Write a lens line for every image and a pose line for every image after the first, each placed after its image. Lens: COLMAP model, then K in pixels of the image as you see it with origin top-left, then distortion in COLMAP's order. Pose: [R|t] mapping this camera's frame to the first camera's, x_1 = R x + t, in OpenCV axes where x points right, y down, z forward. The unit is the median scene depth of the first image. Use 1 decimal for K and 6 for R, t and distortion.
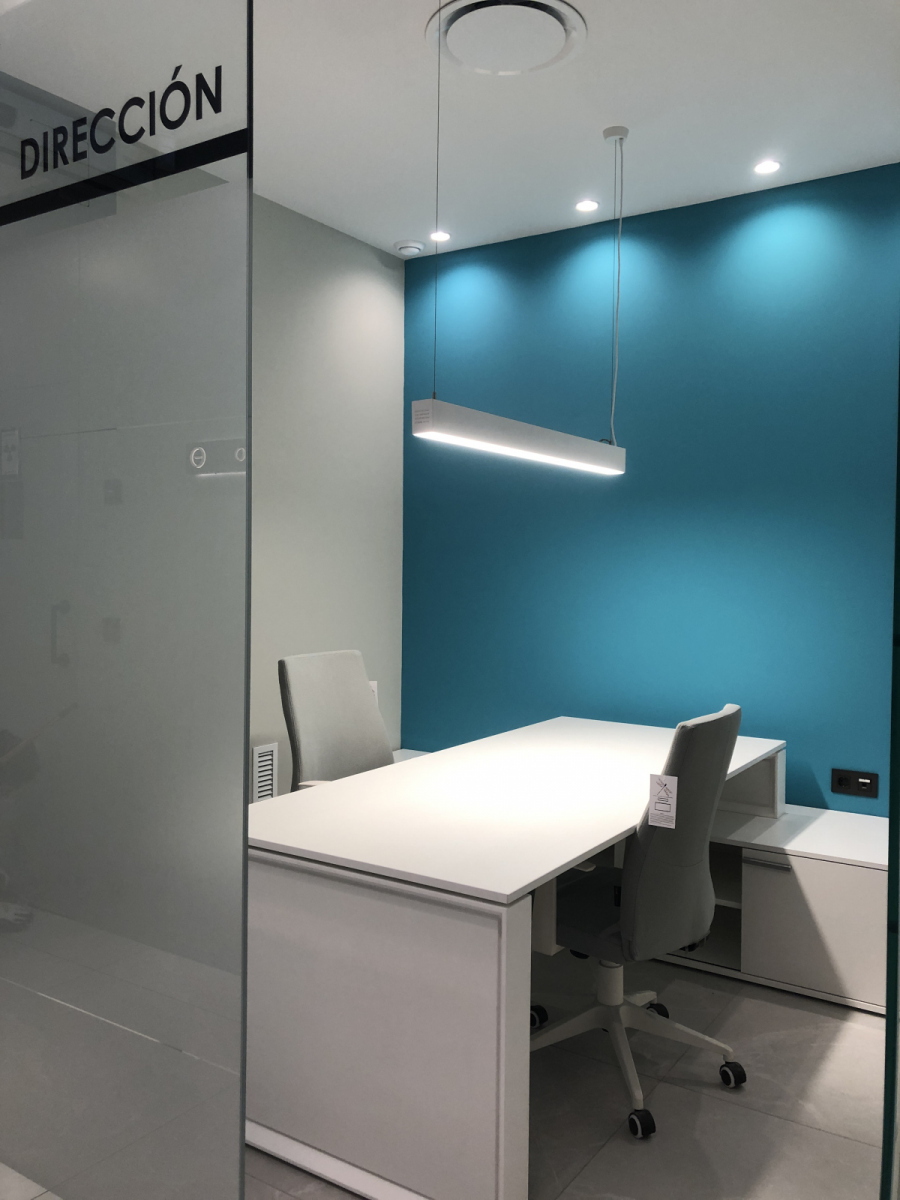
lens RADIAL K [[985.6, 0, 449.2], [0, 985.6, 598.1], [0, 0, 1]] dist [0.002506, 0.027717]
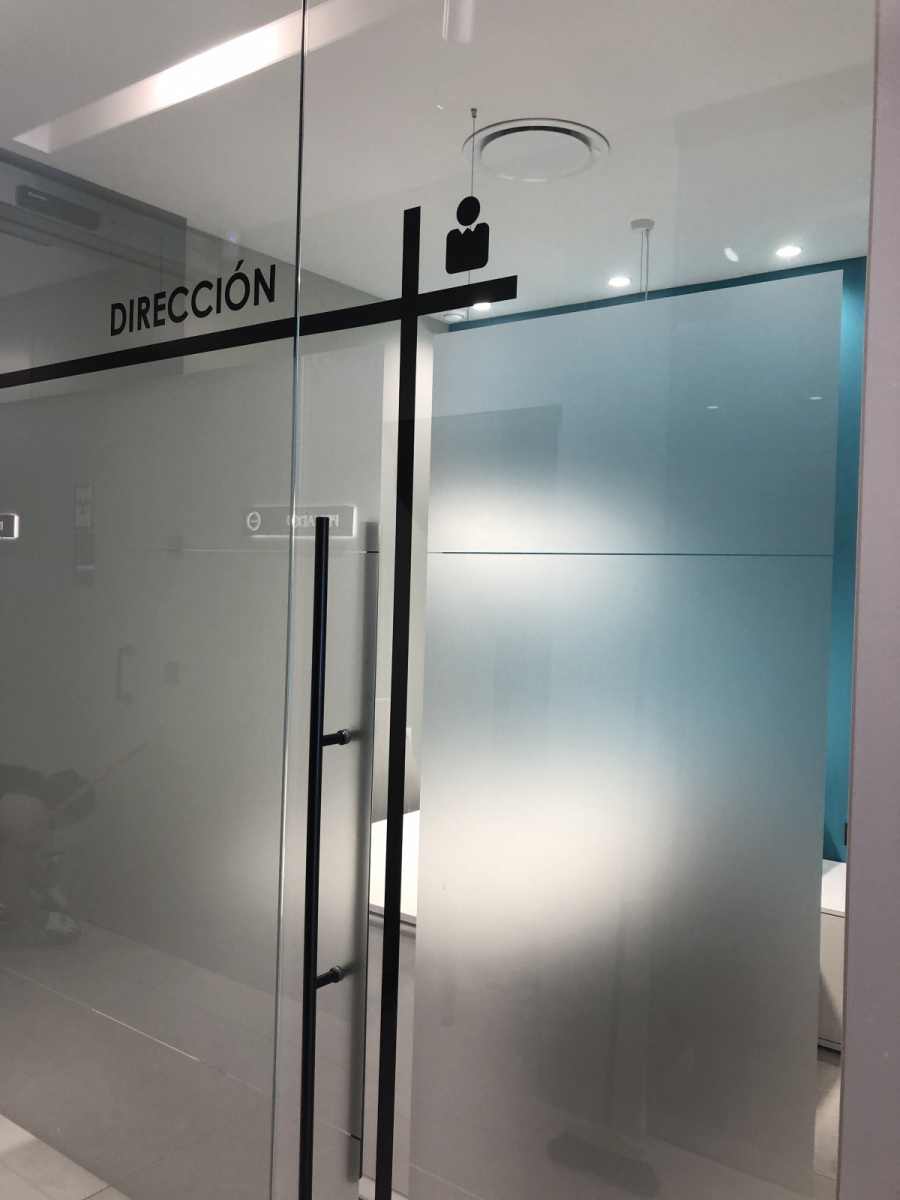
lens RADIAL K [[985.6, 0, 451.2], [0, 985.6, 601.8], [0, 0, 1]] dist [0.002506, 0.027717]
pose [[0.998555, 0.015805, -0.051361, 0.050905], [-0.016674, 0.999724, -0.016526, -0.088998], [0.051085, 0.017359, 0.998543, -0.181265]]
